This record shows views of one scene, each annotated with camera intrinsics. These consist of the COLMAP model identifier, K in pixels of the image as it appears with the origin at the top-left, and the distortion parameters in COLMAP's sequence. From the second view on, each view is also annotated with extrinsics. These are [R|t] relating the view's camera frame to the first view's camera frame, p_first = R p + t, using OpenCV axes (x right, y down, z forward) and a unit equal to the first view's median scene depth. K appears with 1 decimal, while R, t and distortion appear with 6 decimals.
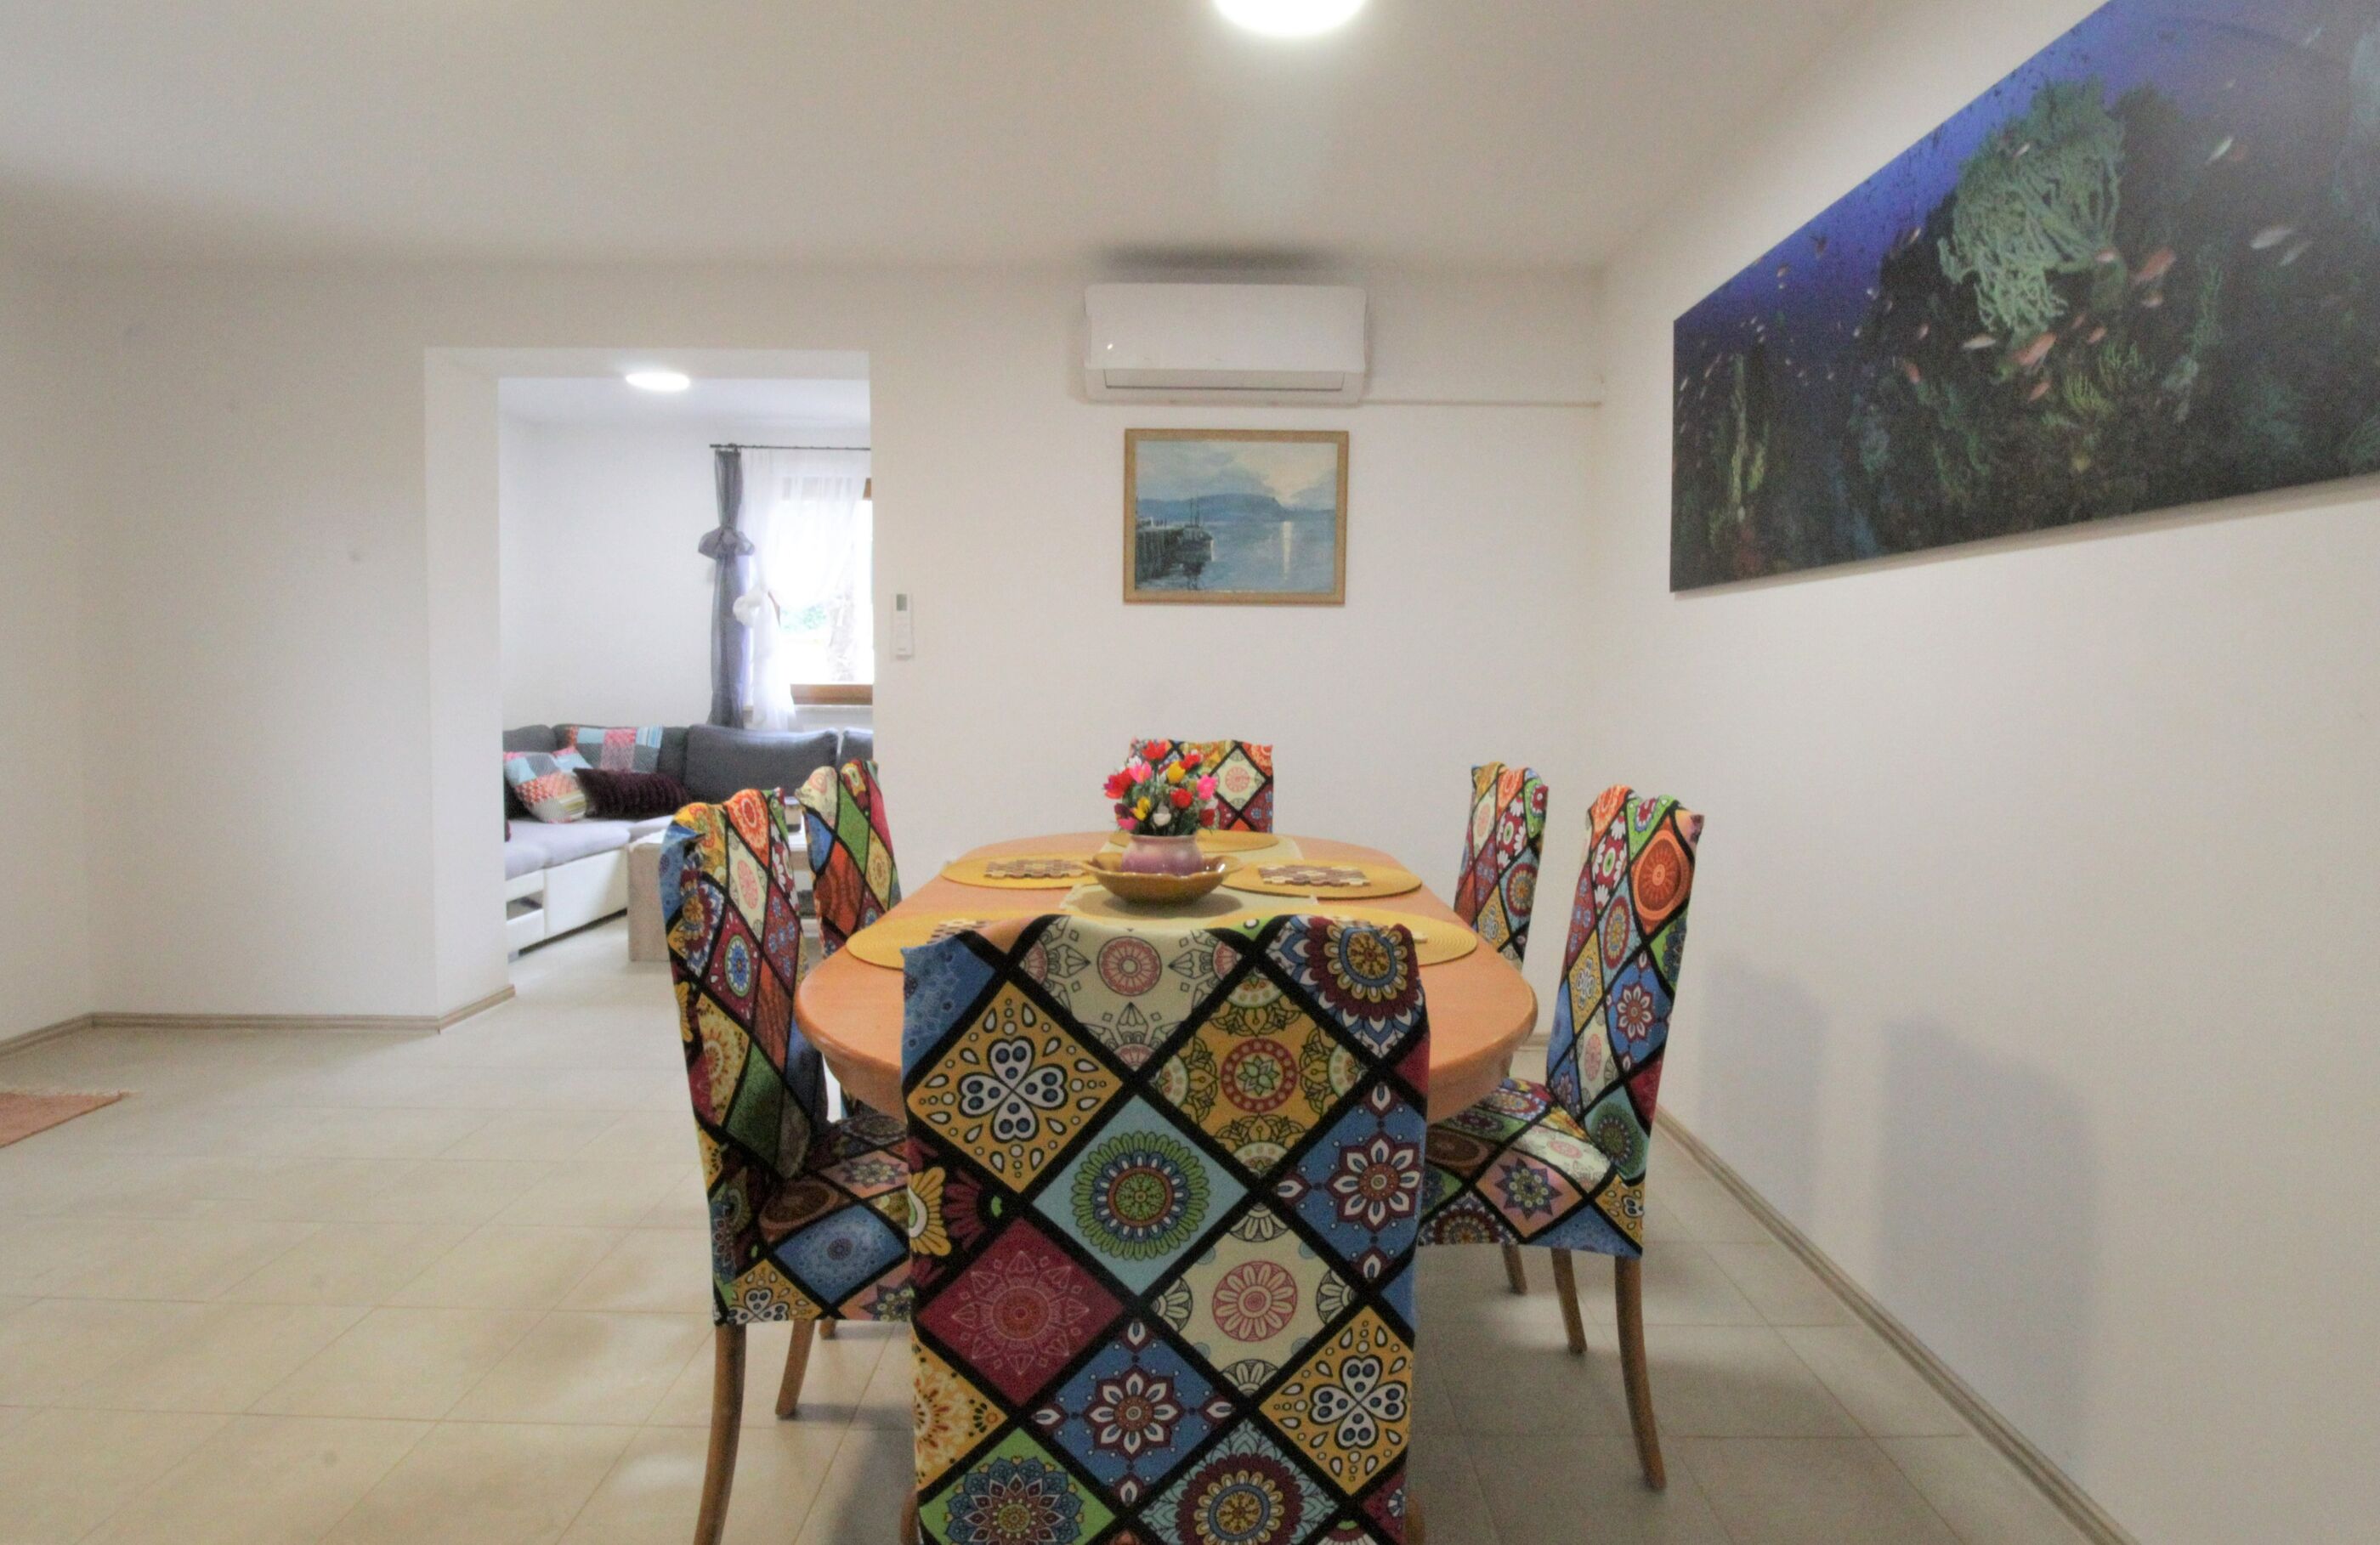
lens RADIAL K [[1167.3, 0, 1197.0], [0, 1167.3, 737.0], [0, 0, 1]] dist [-0.000226, -0.013247]
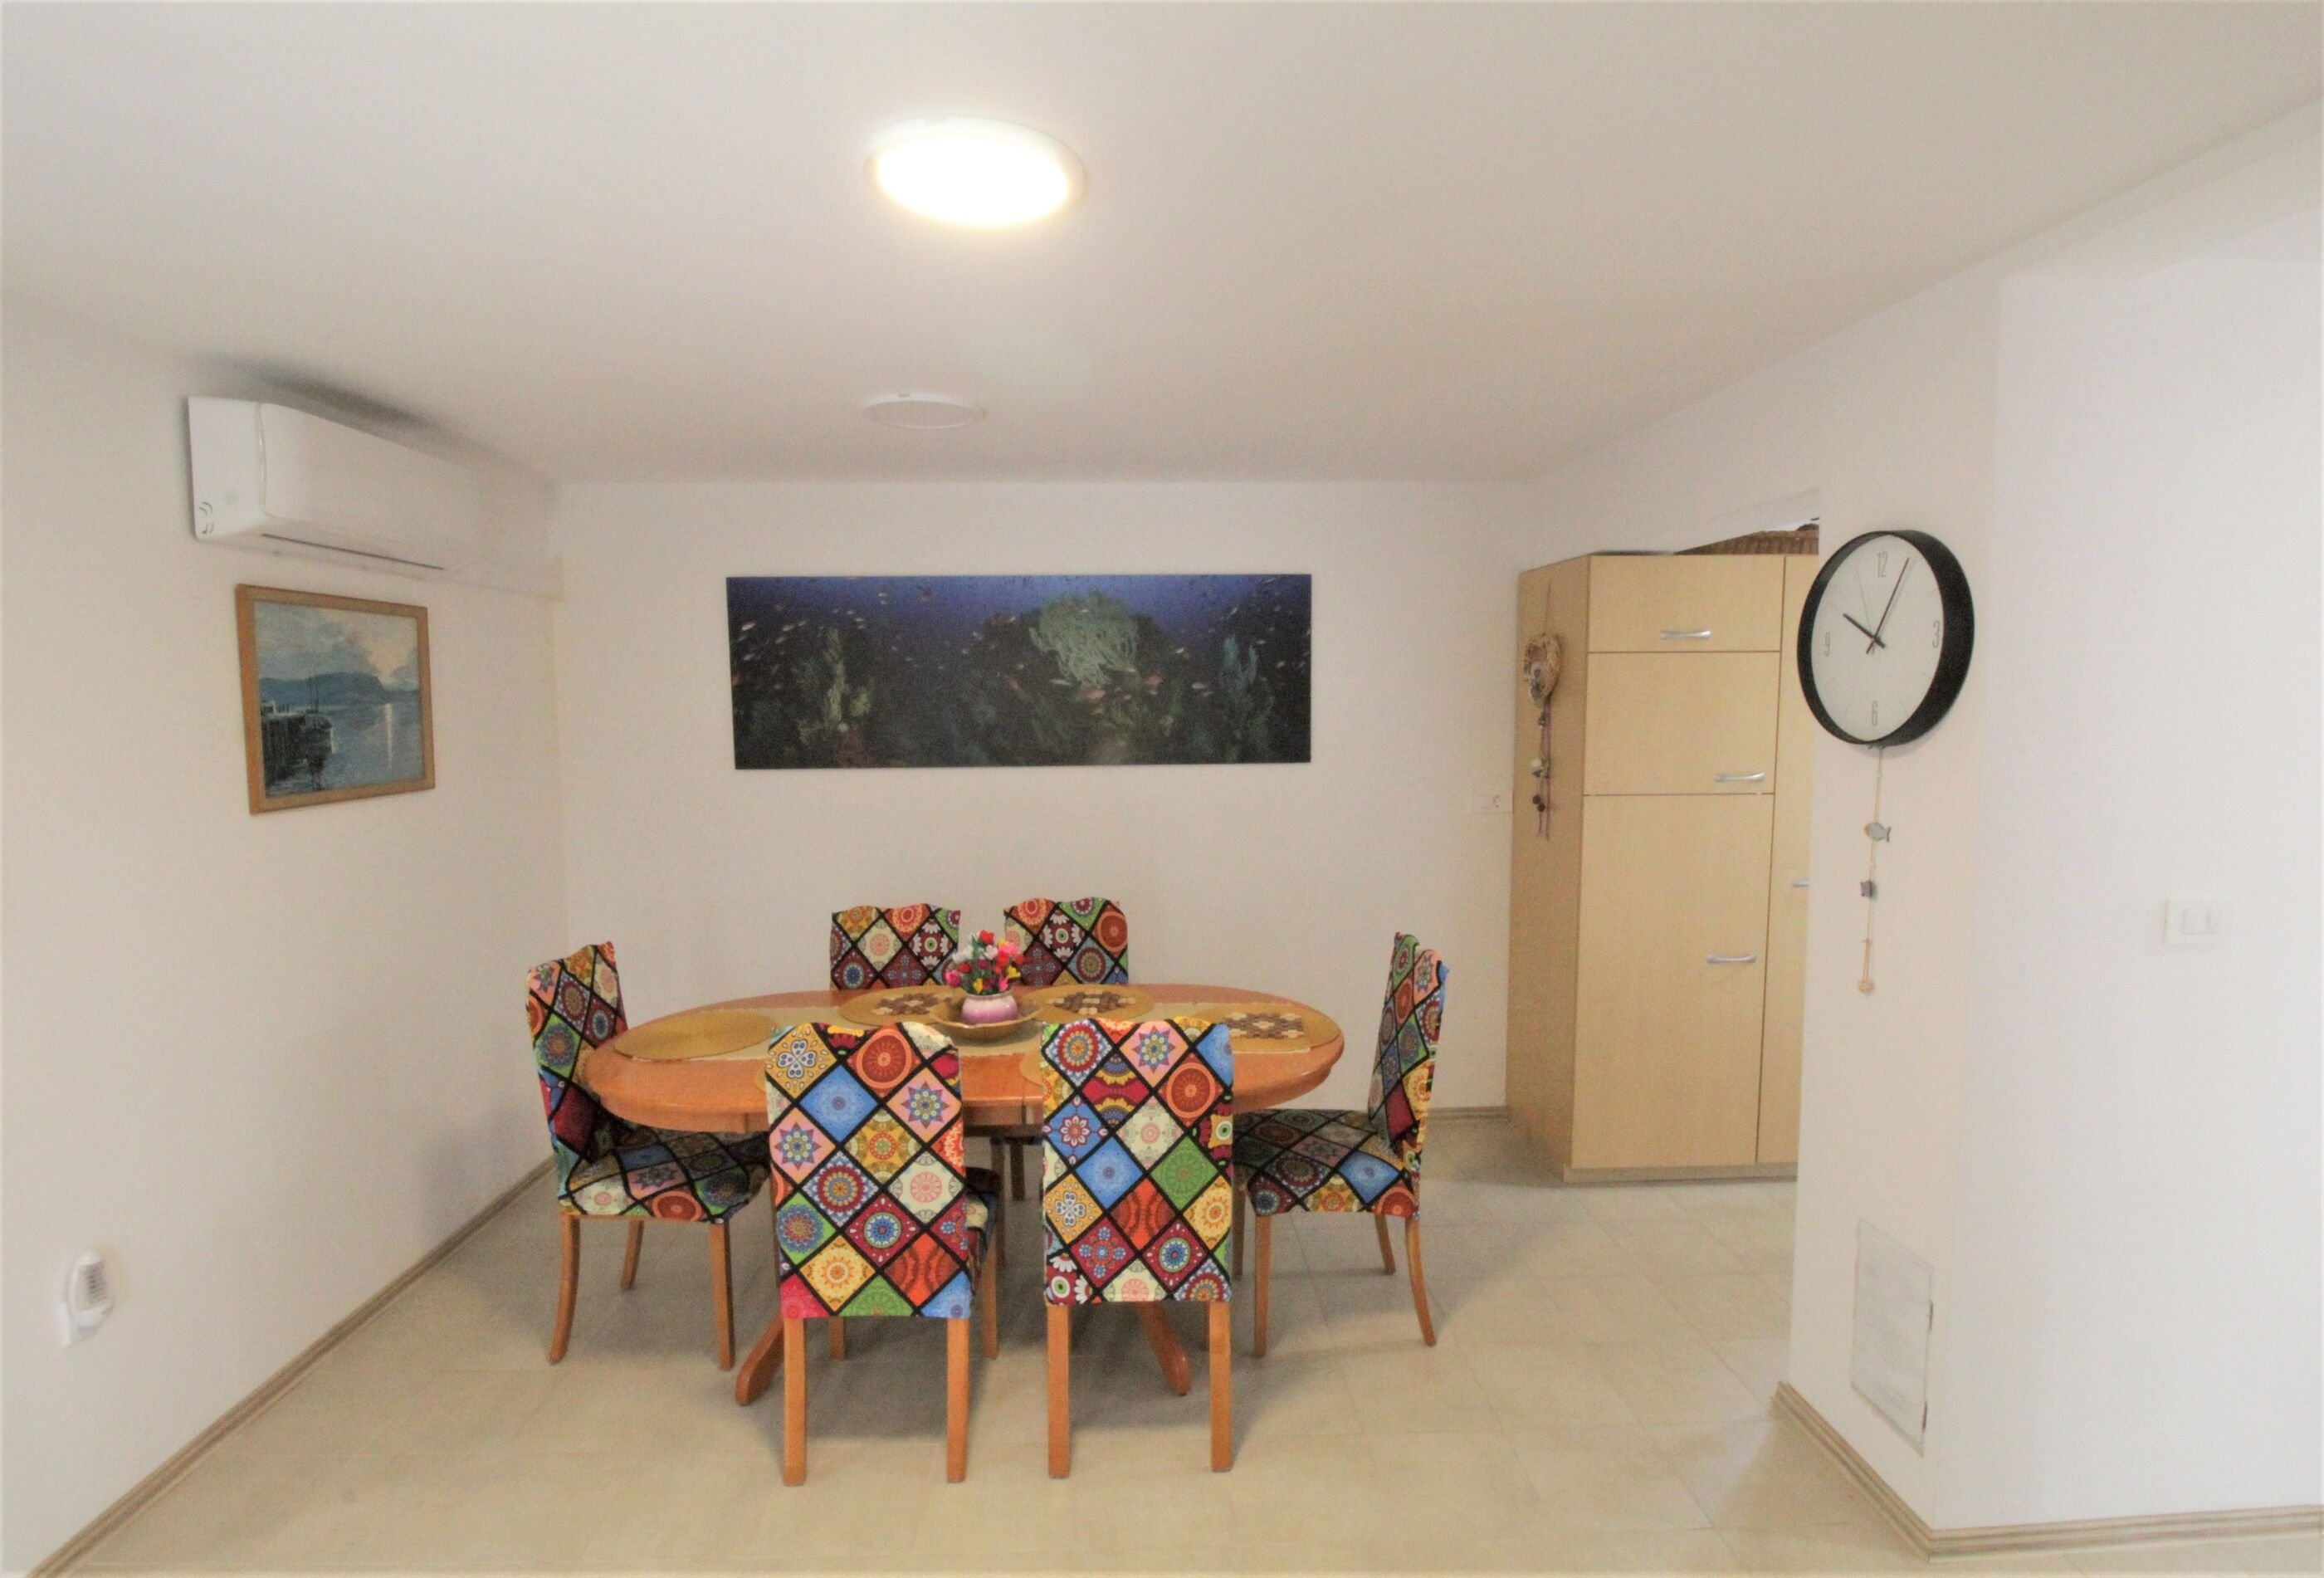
lens RADIAL K [[1101.5, 0, 1153.1], [0, 1101.5, 790.1], [0, 0, 1]] dist [0.000769, -0.013688]
pose [[-0.033265, -0.096775, 0.994750, -1.622156], [0.062489, 0.993152, 0.098709, -0.341950], [-0.997491, 0.065445, -0.026990, 0.919117]]
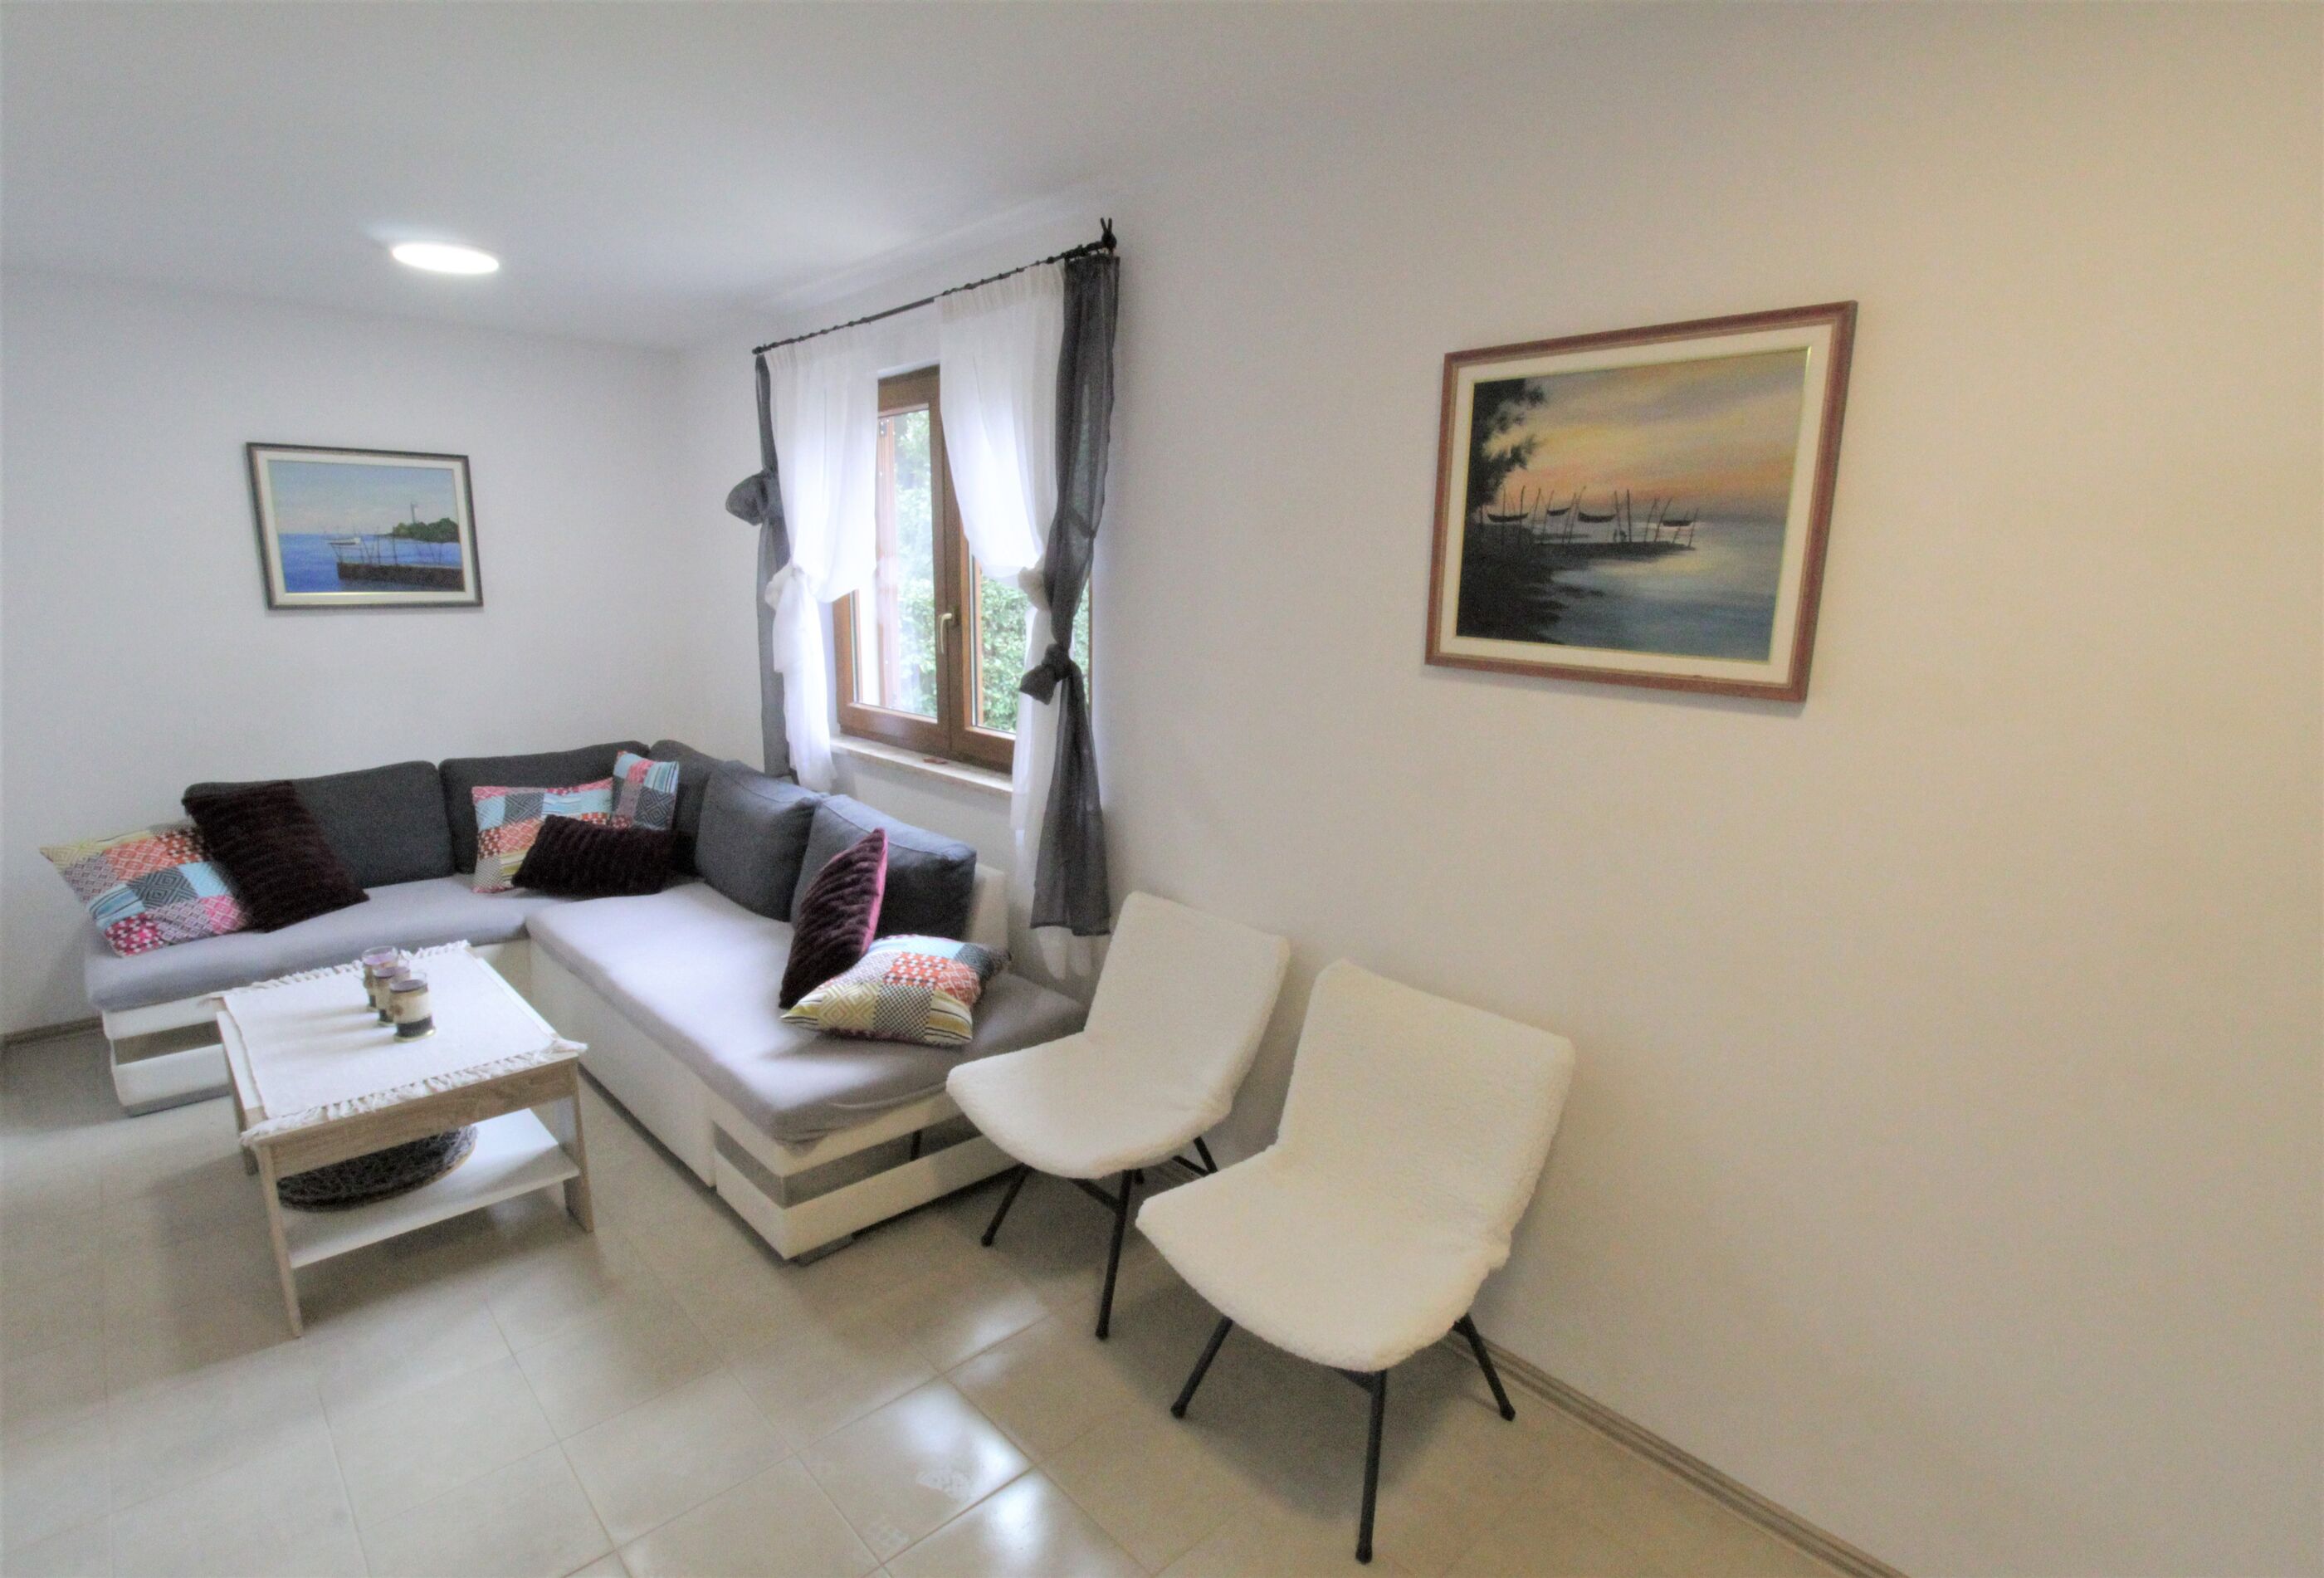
lens RADIAL K [[1109.9, 0, 1159.5], [0, 1109.9, 785.4], [0, 0, 1]] dist [0.001173, -0.014427]
pose [[0.687561, 0.137337, -0.713020, 0.837415], [-0.051476, 0.988699, 0.140798, -0.374573], [0.724299, -0.060104, 0.686861, 2.564487]]
